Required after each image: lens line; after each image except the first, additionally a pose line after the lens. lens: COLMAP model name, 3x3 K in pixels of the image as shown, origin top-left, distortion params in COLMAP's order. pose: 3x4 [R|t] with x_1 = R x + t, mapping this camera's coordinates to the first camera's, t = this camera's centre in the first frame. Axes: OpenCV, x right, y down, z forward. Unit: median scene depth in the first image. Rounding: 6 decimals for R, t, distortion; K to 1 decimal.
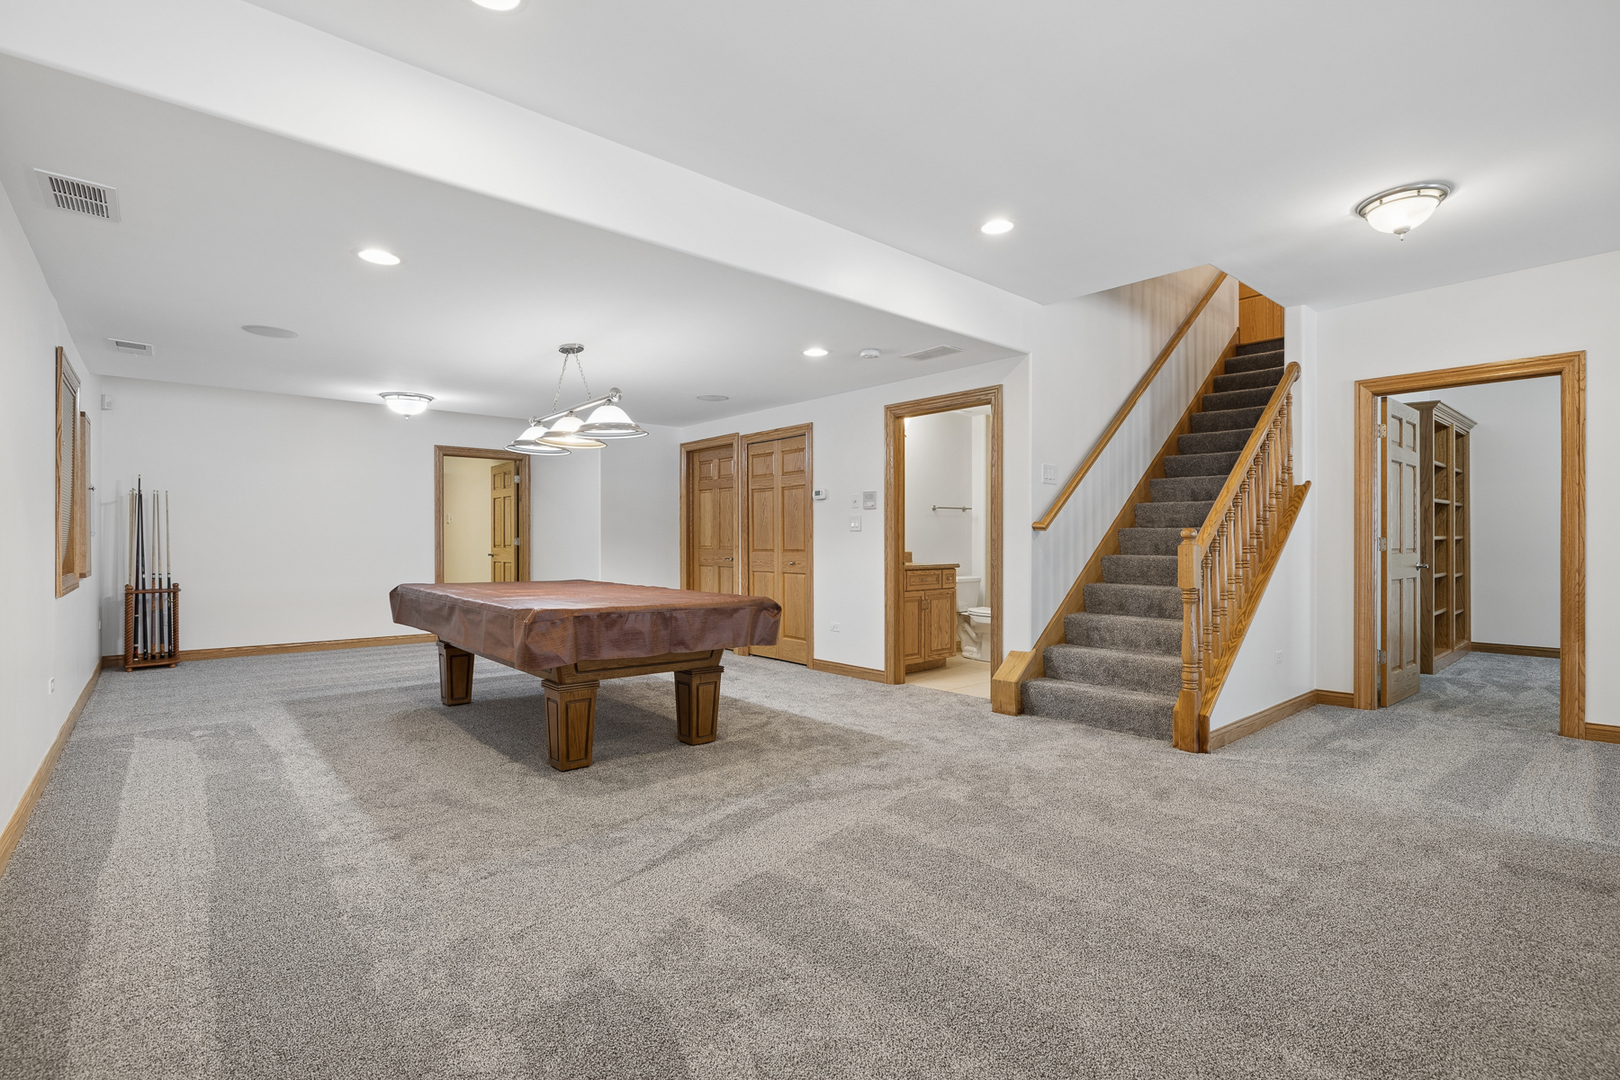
lens RADIAL K [[775.7, 0, 809.5], [0, 775.7, 544.2], [0, 0, 1]] dist [0.000117, 0.000094]
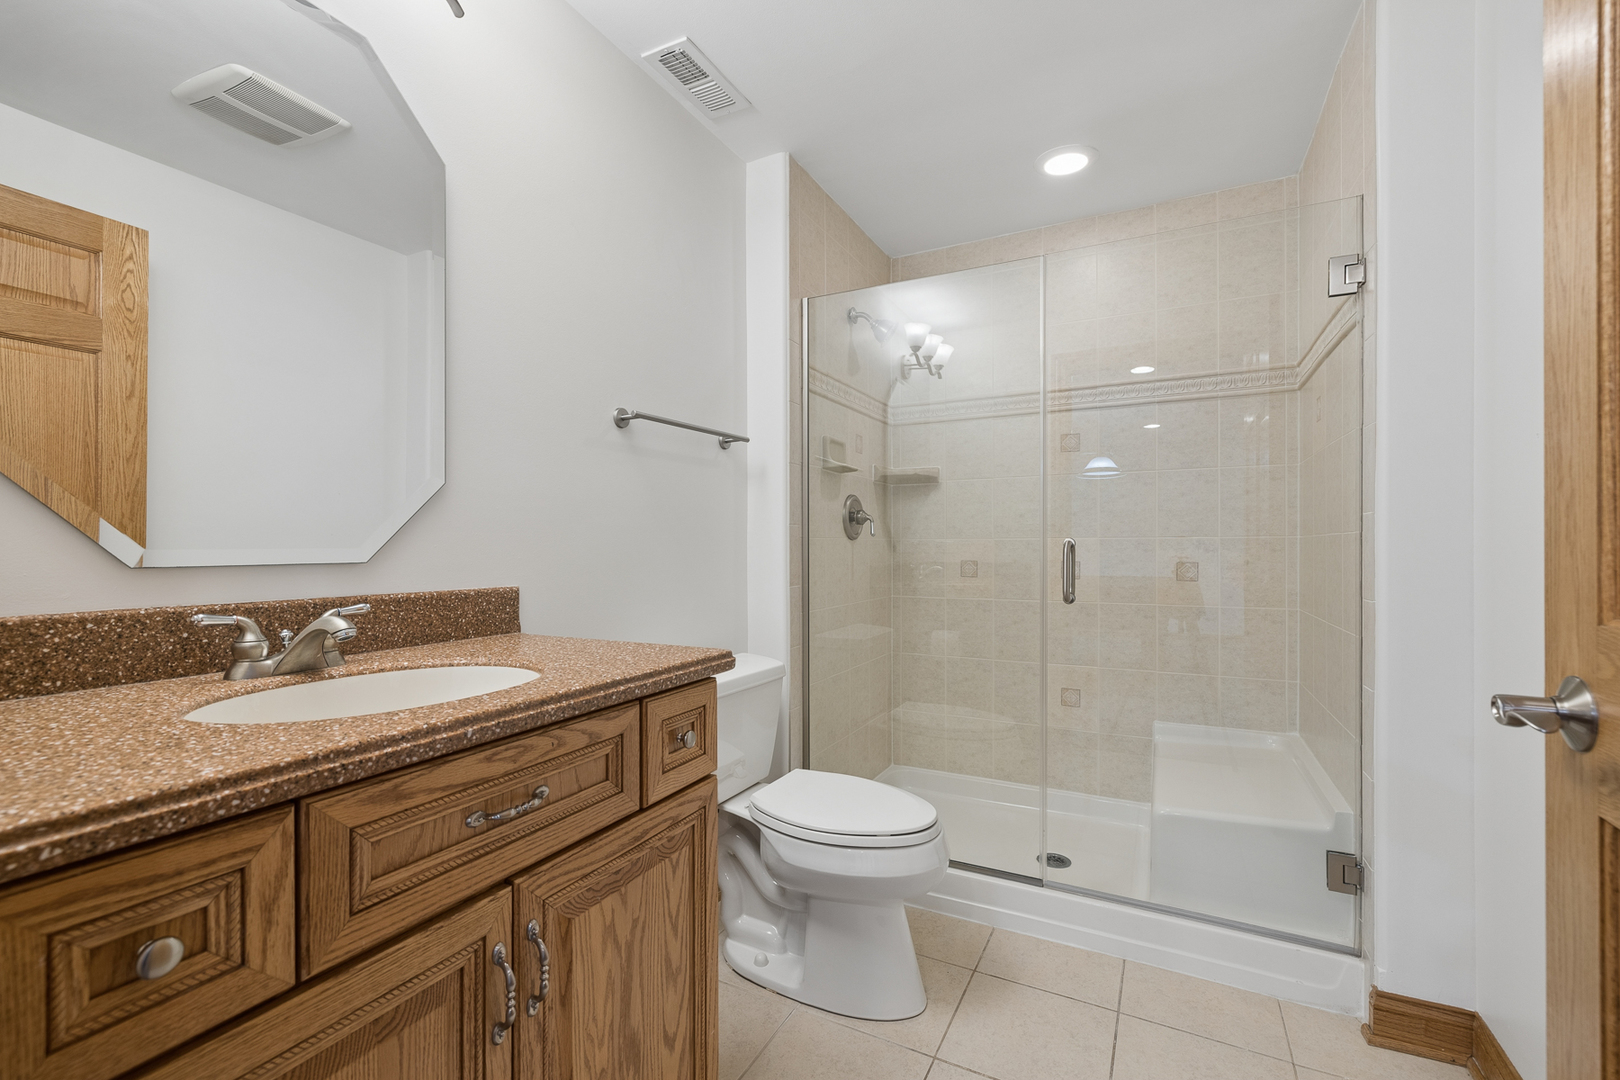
lens RADIAL K [[677.1, 0, 811.8], [0, 677.1, 543.7], [0, 0, 1]] dist [-0.000546, 0.000240]
pose [[0.928896, -0.003583, 0.370325, 0.137491], [0.004980, 0.999984, -0.002816, -0.002477], [-0.370308, 0.004460, 0.928898, 0.772999]]
